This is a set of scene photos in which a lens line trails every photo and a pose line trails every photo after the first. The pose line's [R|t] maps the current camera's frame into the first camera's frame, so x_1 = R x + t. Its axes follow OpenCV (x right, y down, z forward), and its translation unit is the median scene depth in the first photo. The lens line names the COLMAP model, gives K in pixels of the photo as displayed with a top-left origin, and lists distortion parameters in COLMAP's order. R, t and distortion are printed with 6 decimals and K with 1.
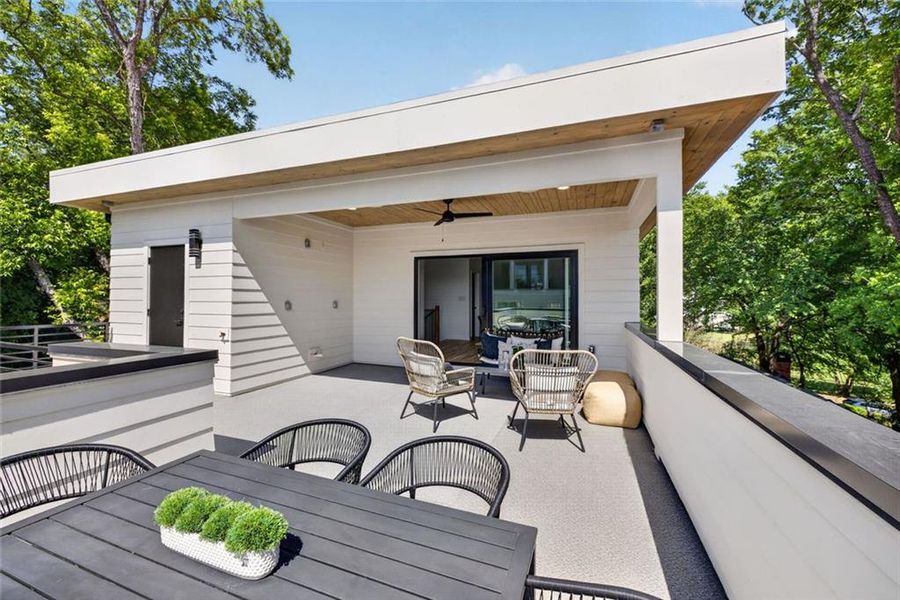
lens RADIAL K [[373.2, 0, 448.4], [0, 373.2, 292.4], [0, 0, 1]] dist [0.002627, 0.000247]
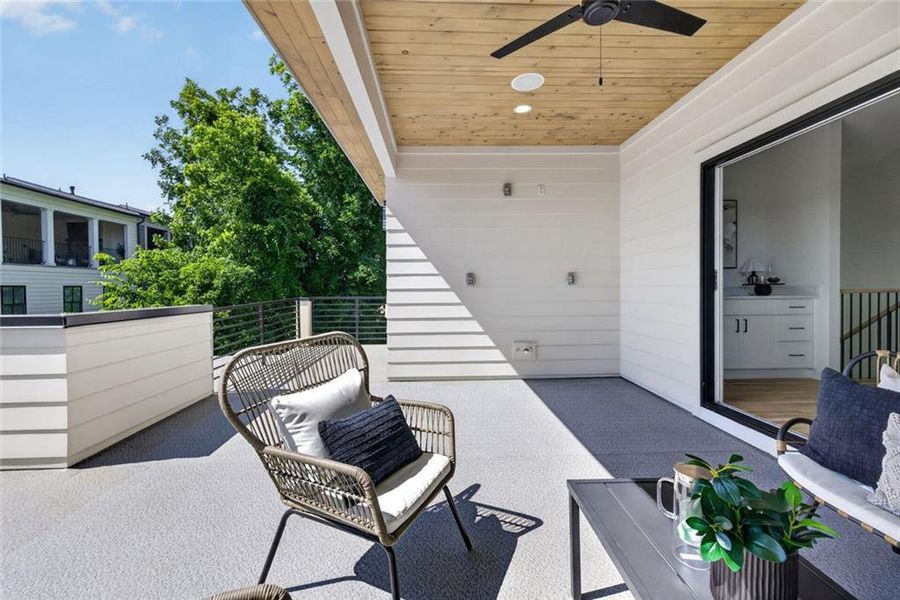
lens RADIAL K [[373.2, 0, 448.4], [0, 373.2, 292.4], [0, 0, 1]] dist [0.002627, 0.000247]
pose [[0.368317, 0.006136, -0.929680, 0.228434], [0.026020, 0.999518, 0.016905, 0.044979], [0.929336, -0.030417, 0.367980, 0.636103]]
